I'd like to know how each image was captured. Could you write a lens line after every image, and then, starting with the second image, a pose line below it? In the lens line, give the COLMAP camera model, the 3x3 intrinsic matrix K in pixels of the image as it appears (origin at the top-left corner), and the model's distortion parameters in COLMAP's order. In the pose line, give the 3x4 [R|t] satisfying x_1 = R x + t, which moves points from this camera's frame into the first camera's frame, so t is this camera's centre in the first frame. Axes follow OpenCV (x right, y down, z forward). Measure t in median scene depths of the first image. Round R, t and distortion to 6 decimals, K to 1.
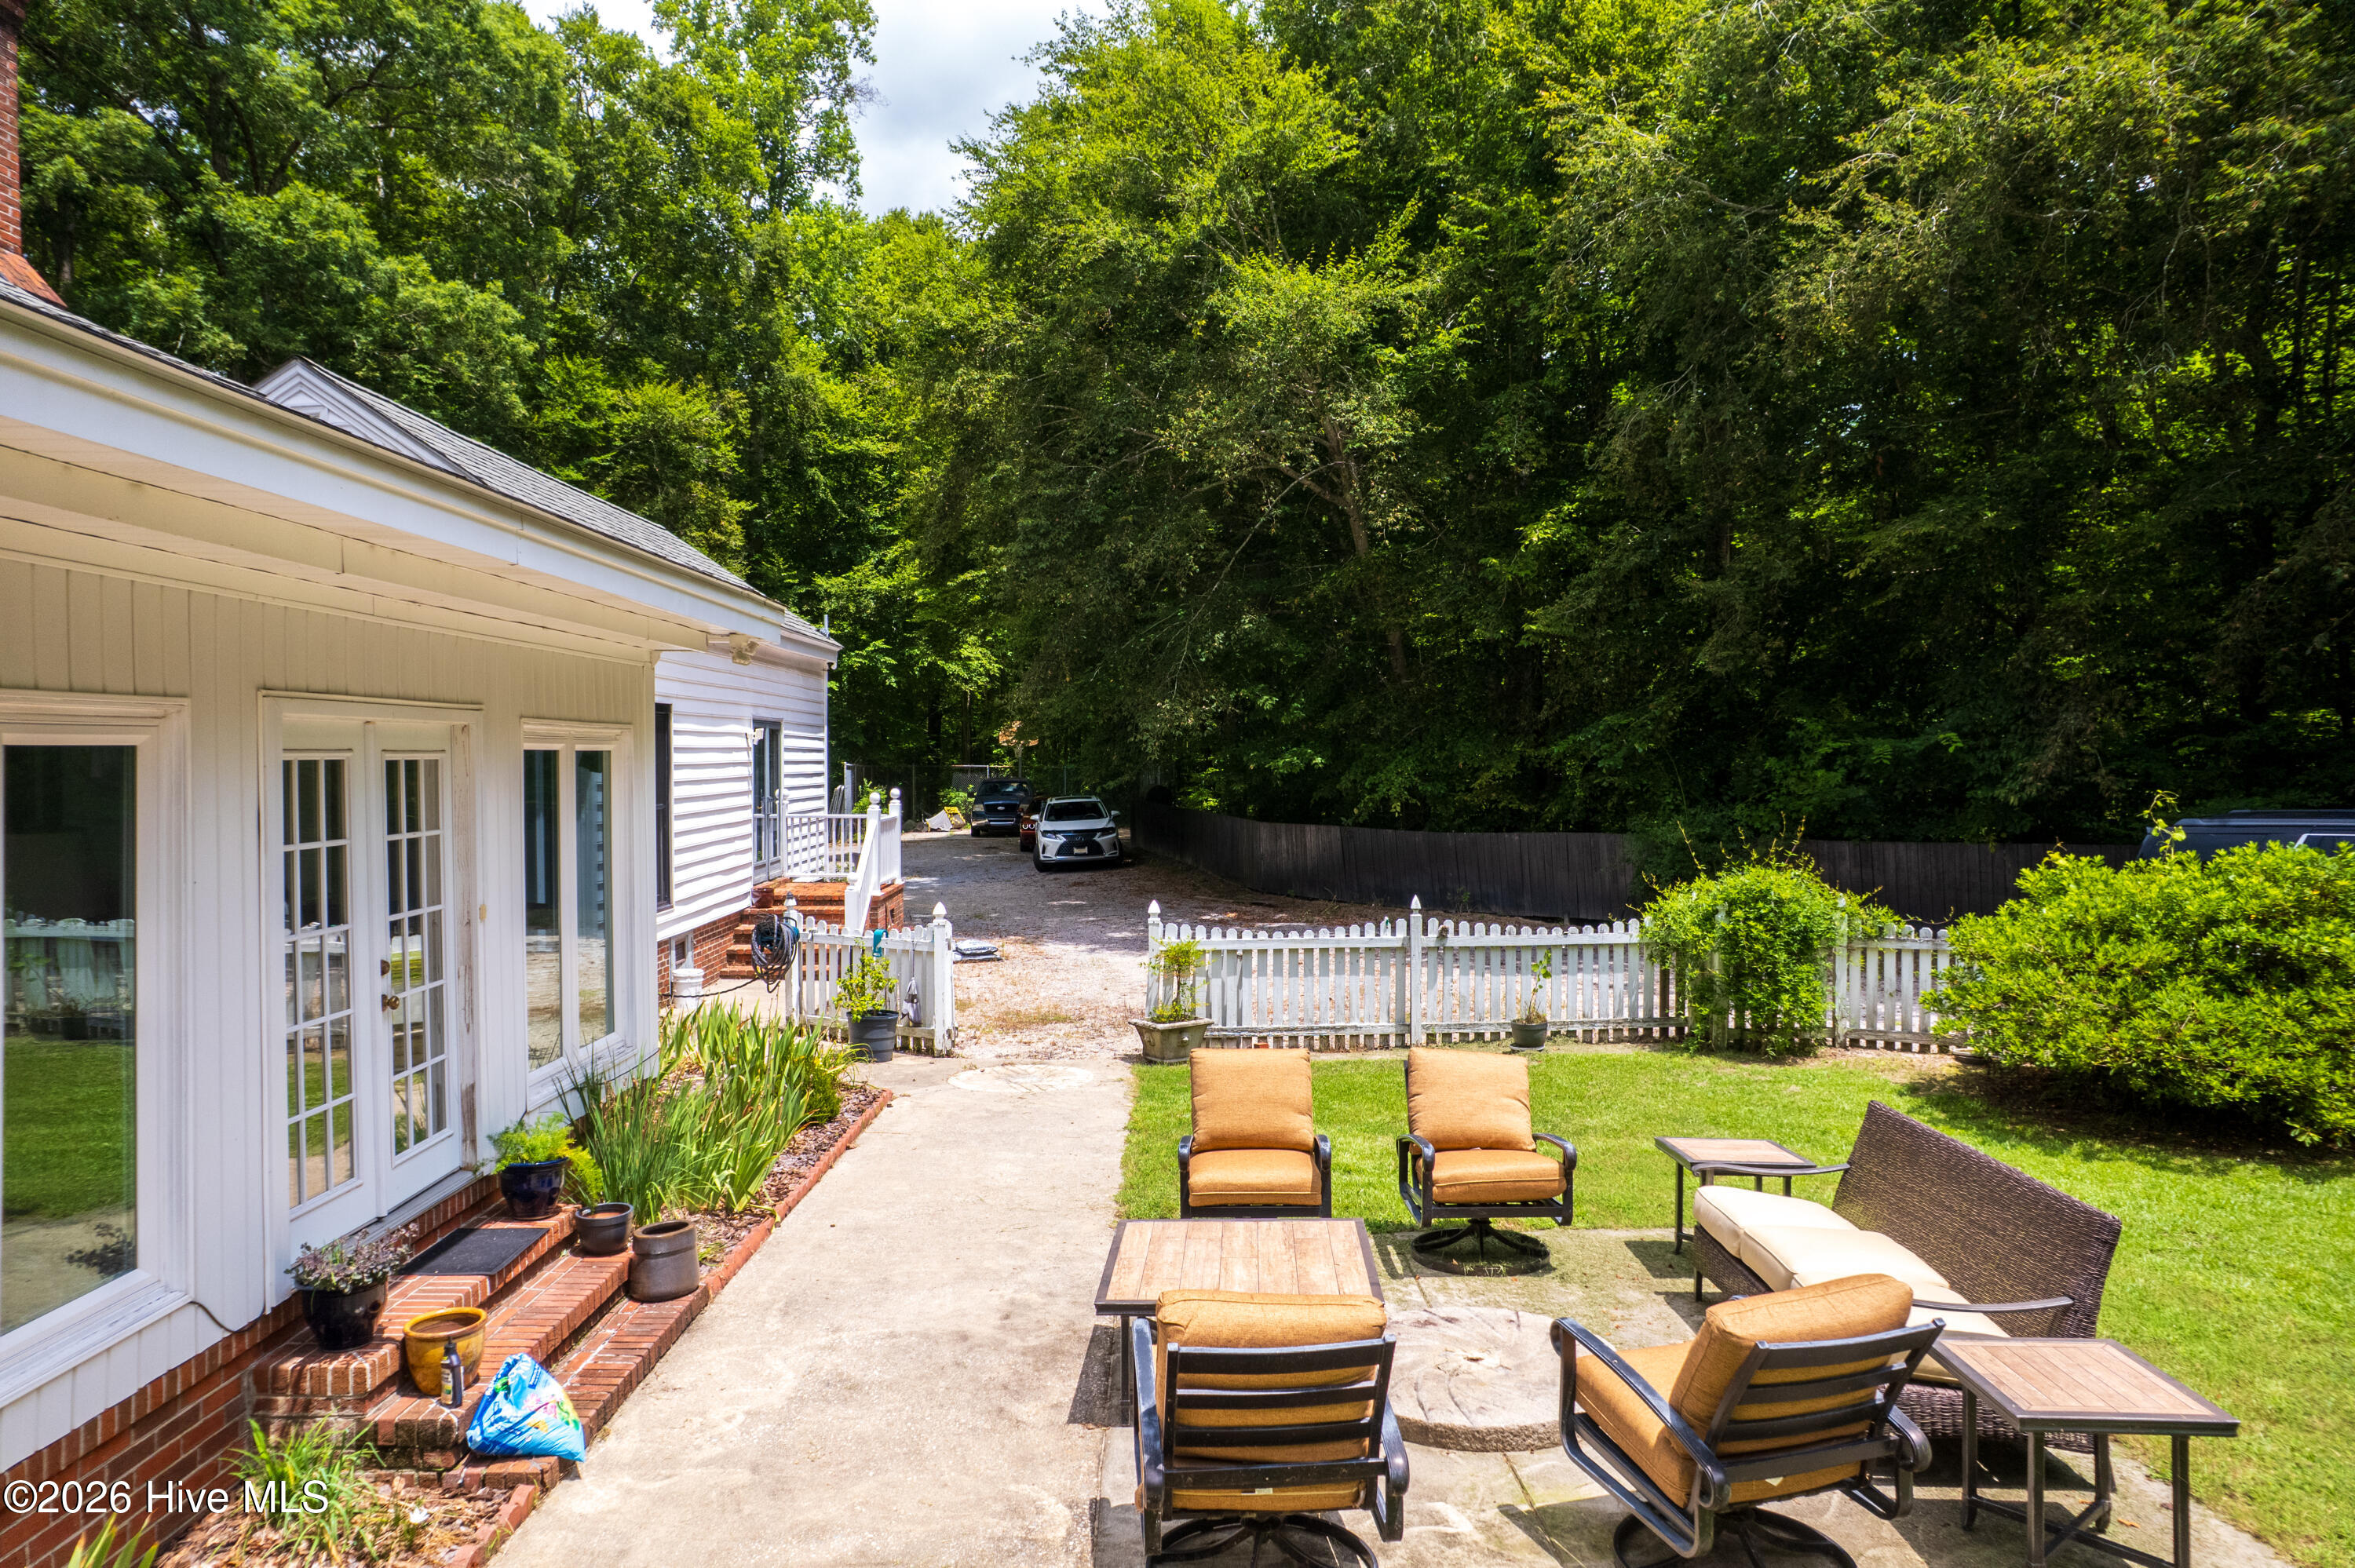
lens RADIAL K [[1514.5, 0, 1166.1], [0, 1514.5, 777.2], [0, 0, 1]] dist [-0.078526, 0.071021]
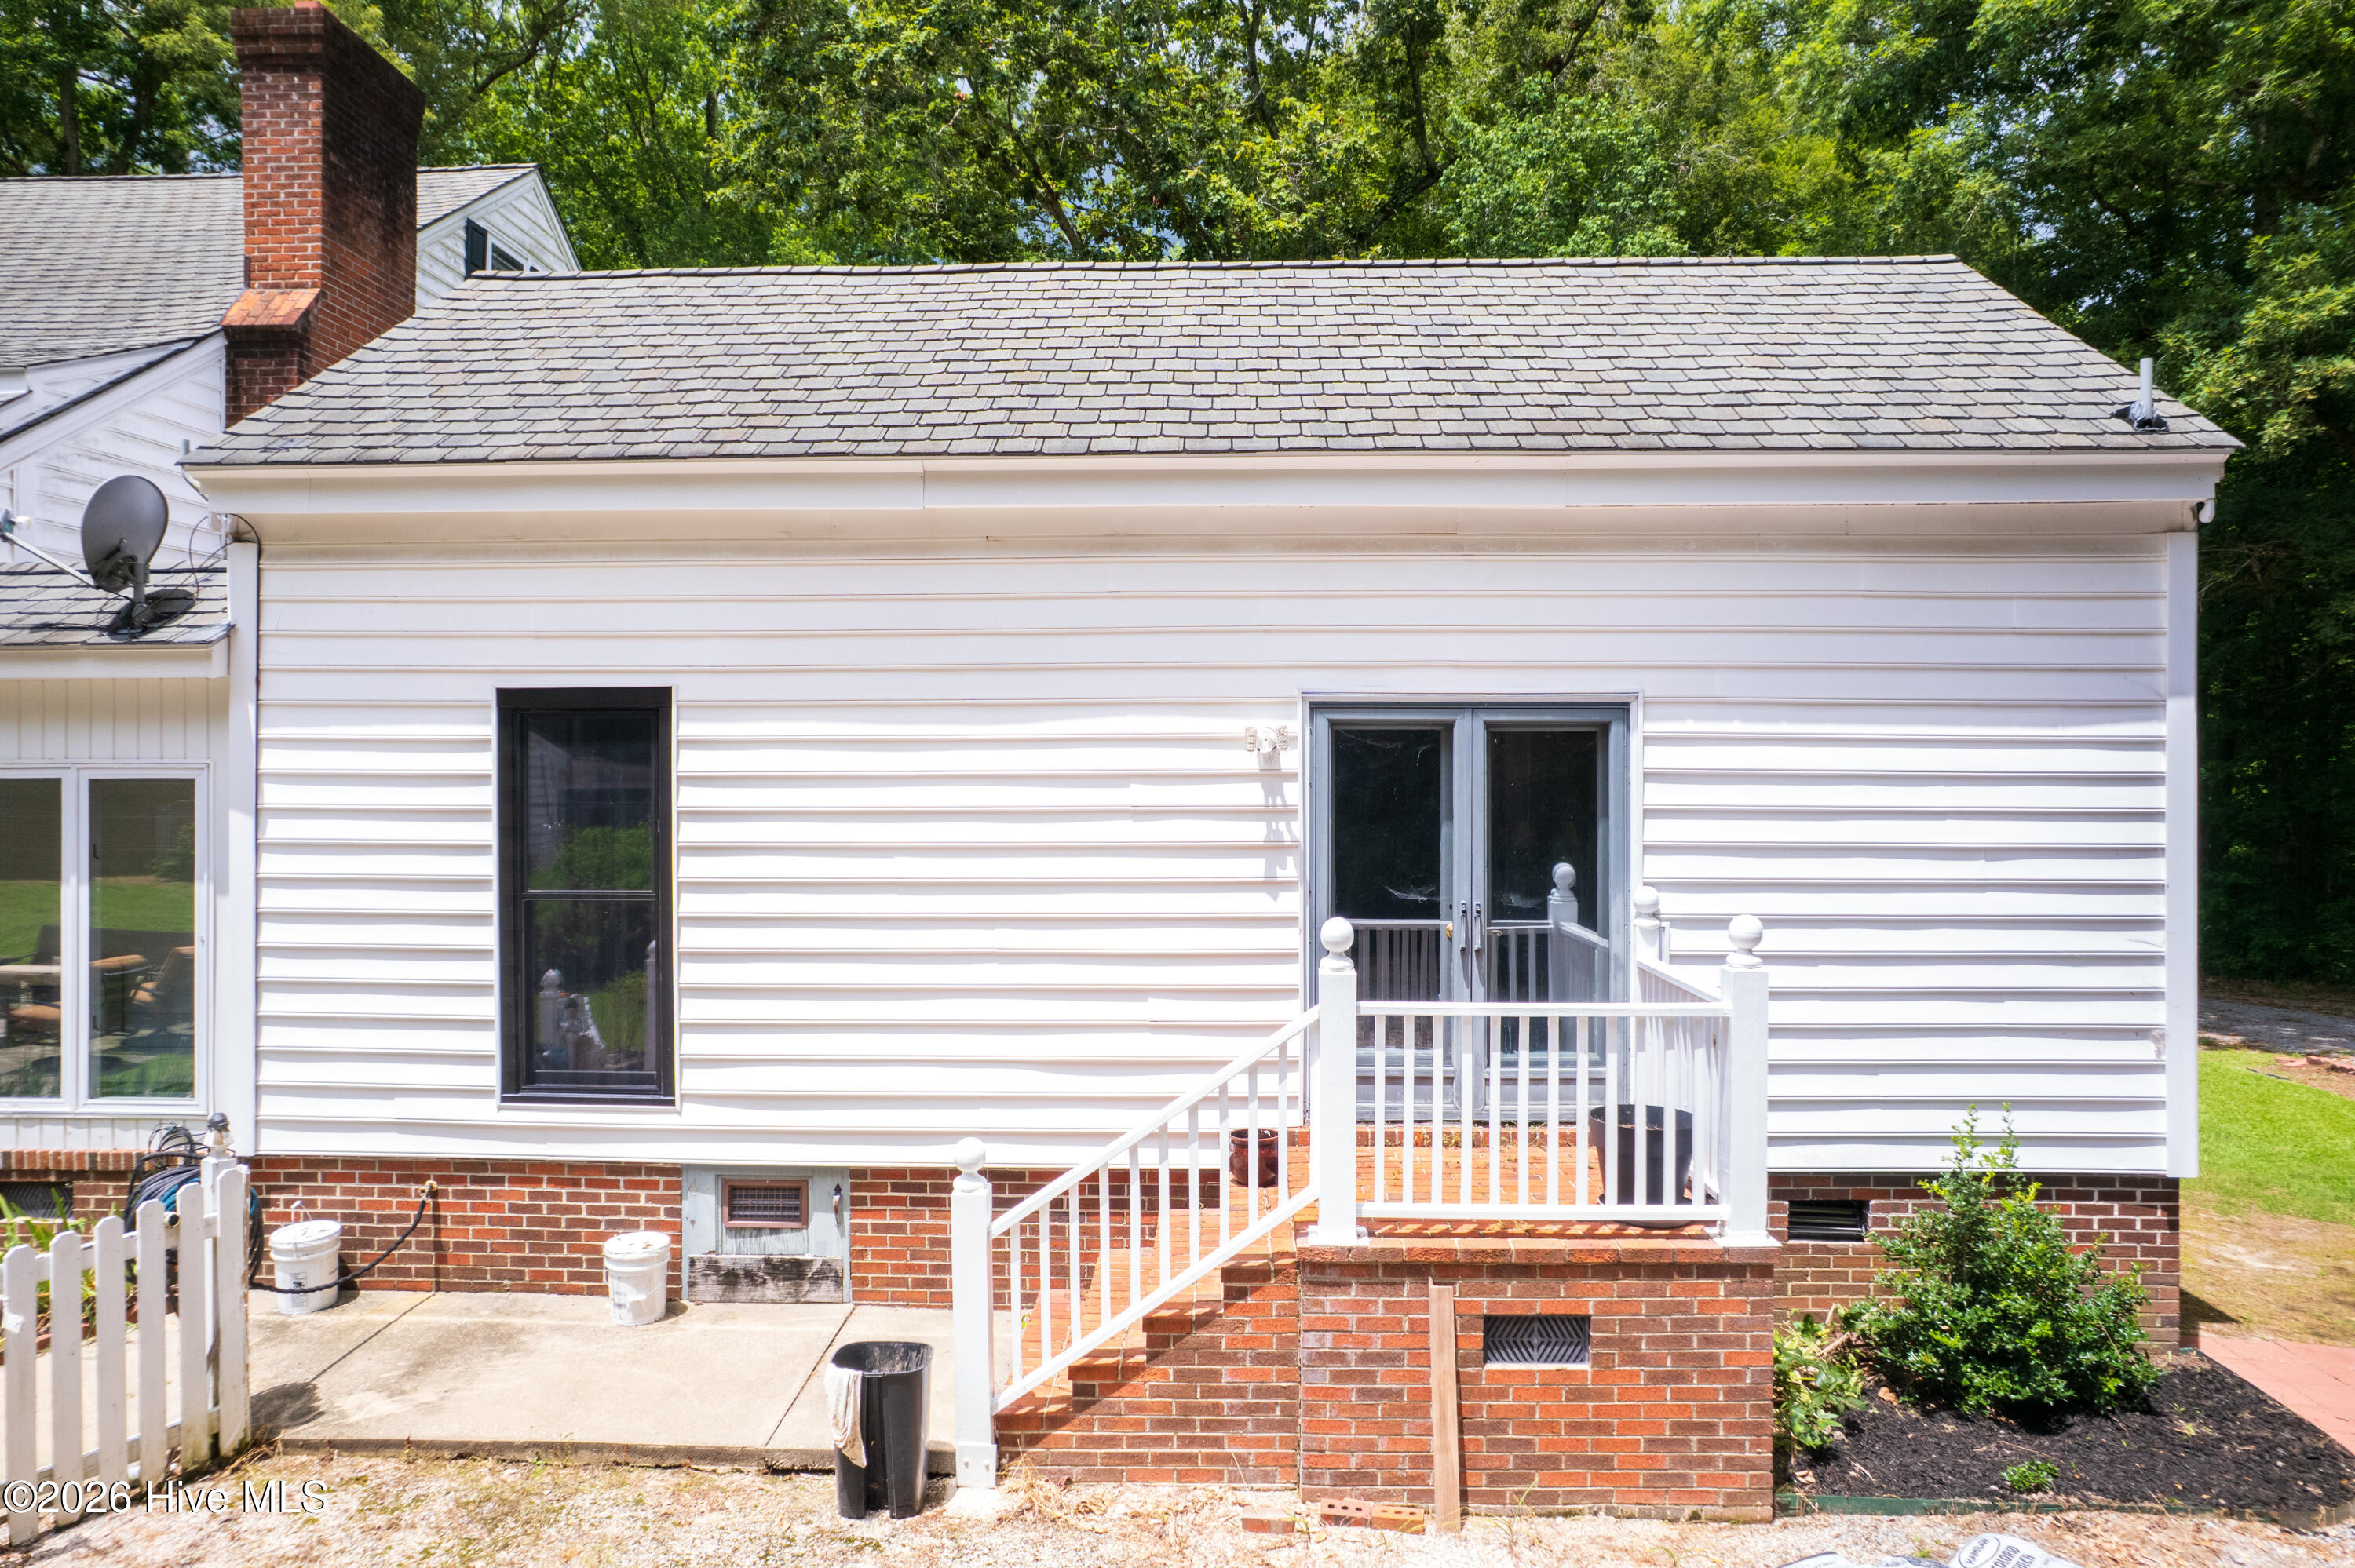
lens RADIAL K [[1514.5, 0, 1166.1], [0, 1514.5, 777.2], [0, 0, 1]] dist [-0.078526, 0.071021]
pose [[-0.047713, 0.003613, -0.998855, 0.123984], [-0.014961, 0.999879, 0.004331, -0.019943], [0.998749, 0.015151, -0.047653, 0.986582]]
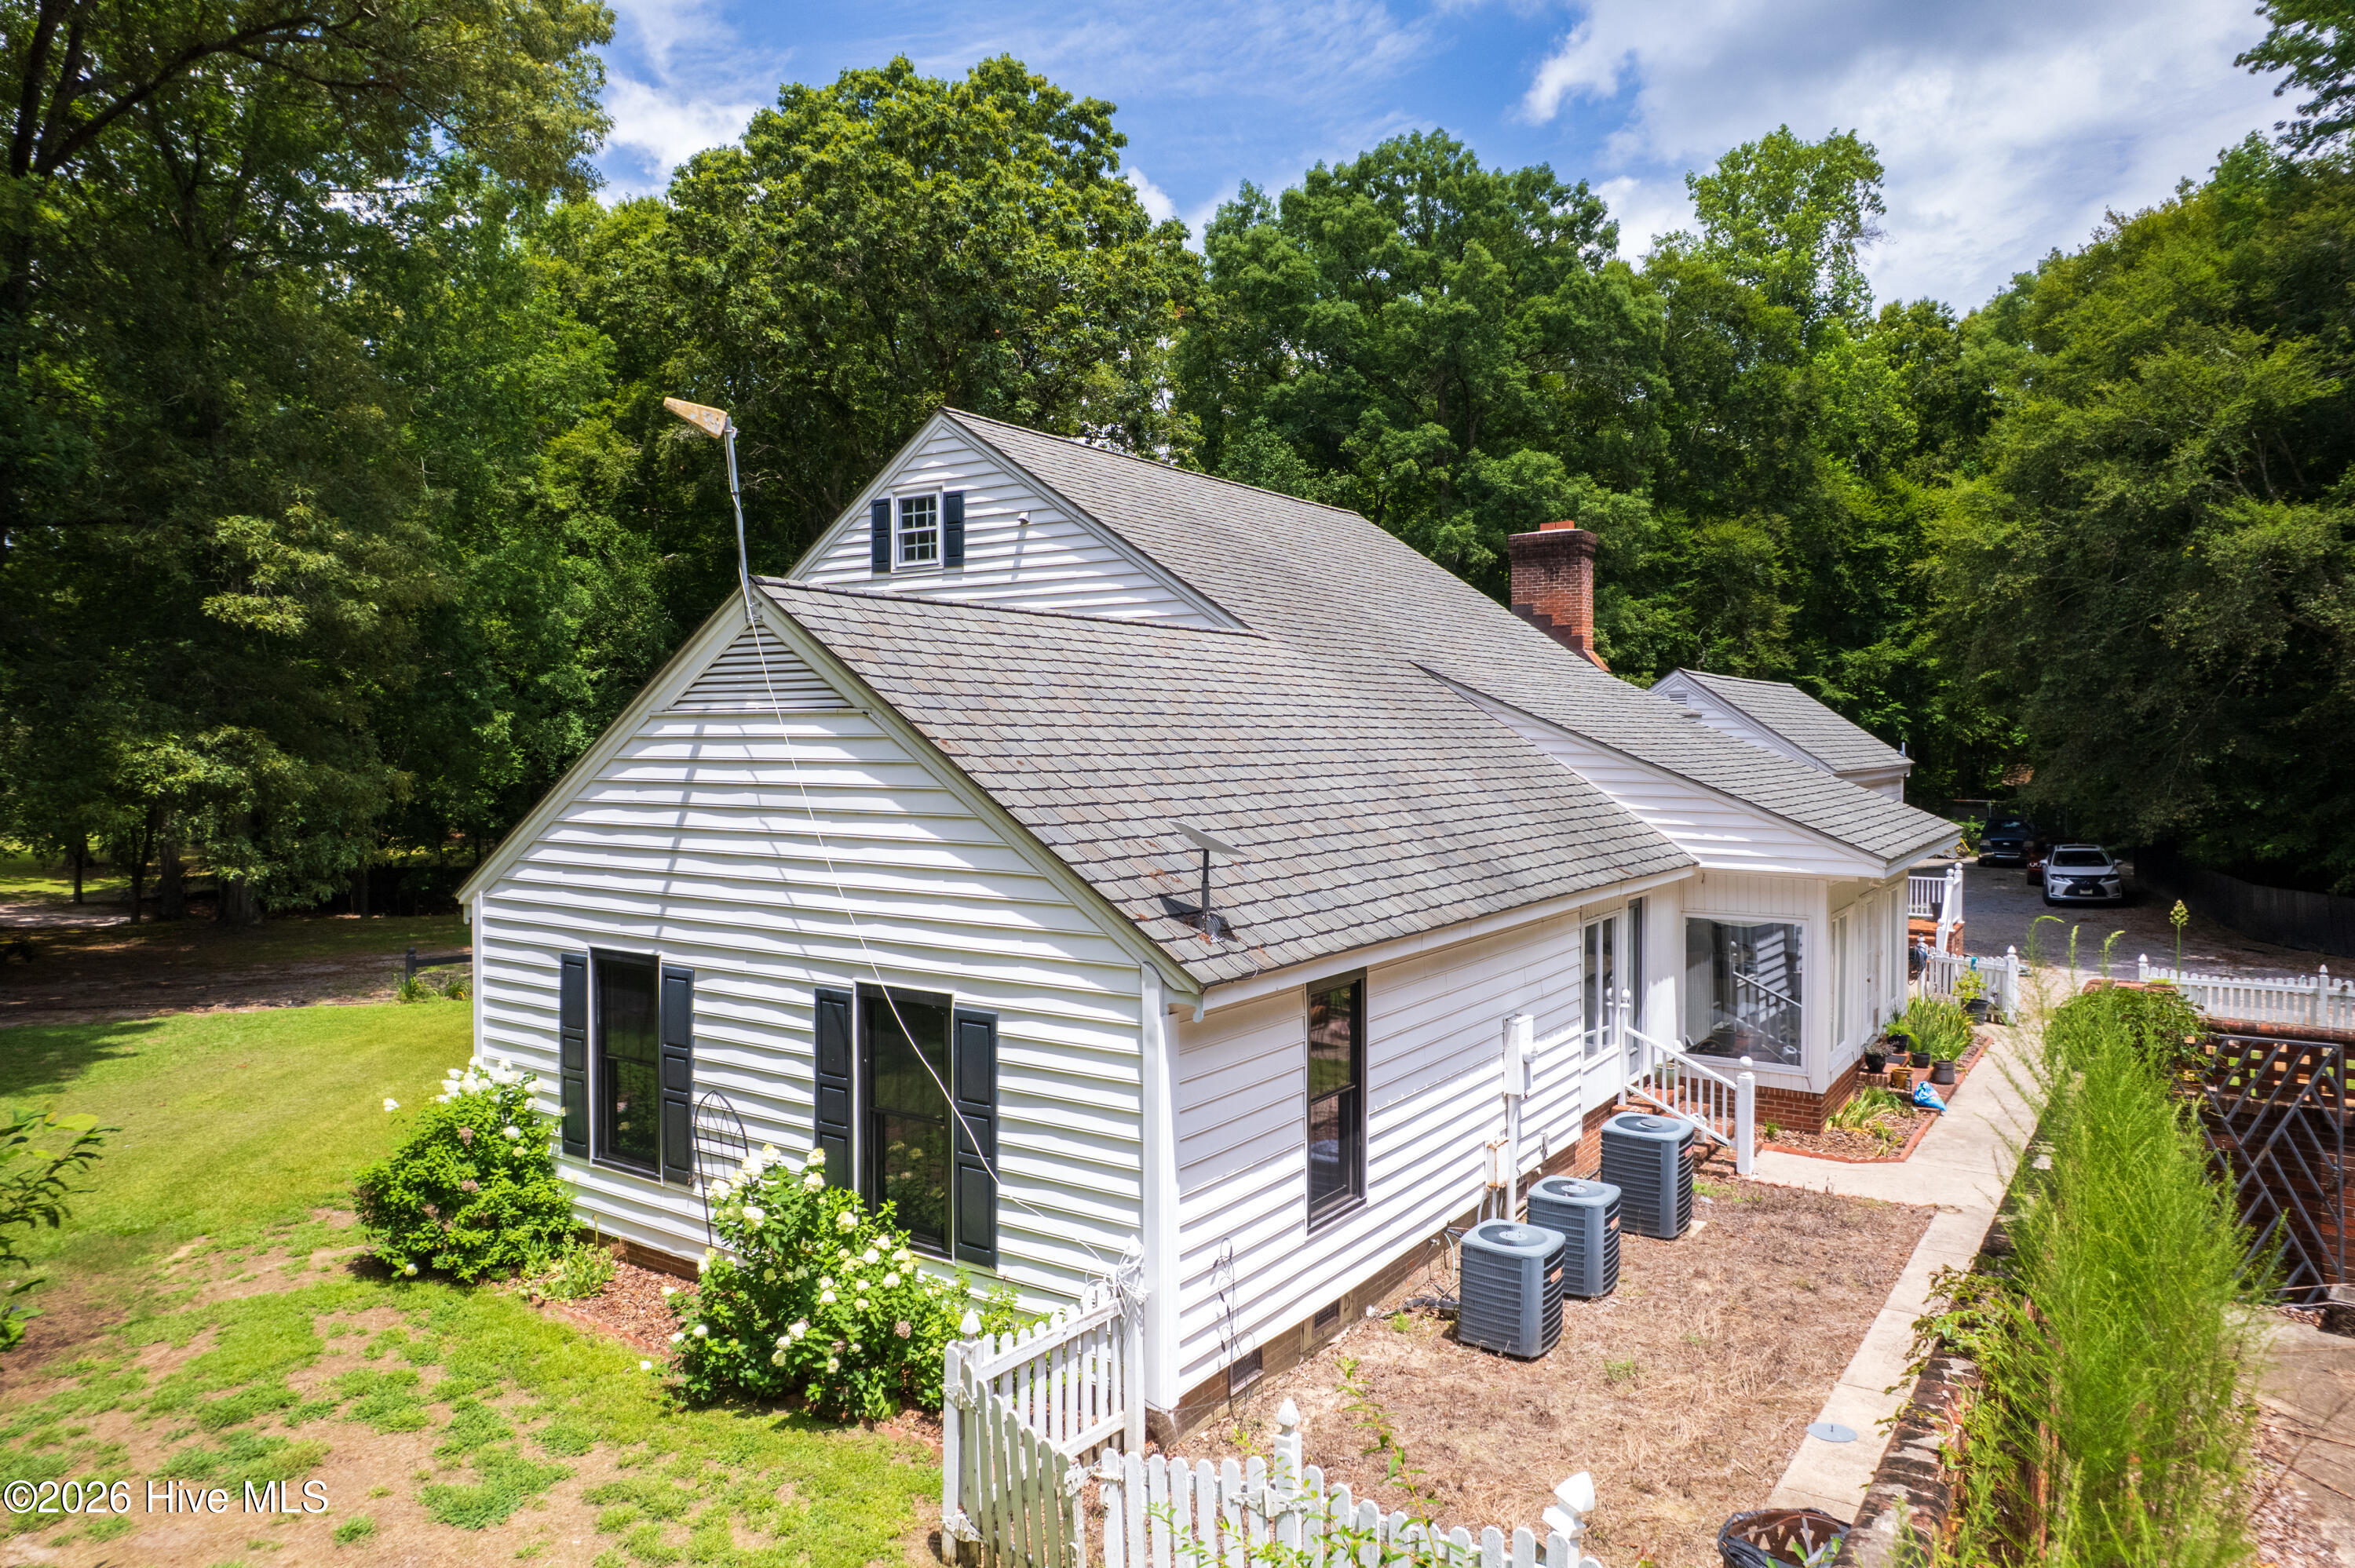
lens RADIAL K [[1518.9, 0, 1165.5], [0, 1518.9, 748.8], [0, 0, 1]] dist [-0.101460, 0.104051]
pose [[0.821651, 0.006285, -0.569957, 0.030868], [-0.010217, 0.999941, -0.003703, -0.107870], [0.569900, 0.008866, 0.821666, -0.838822]]
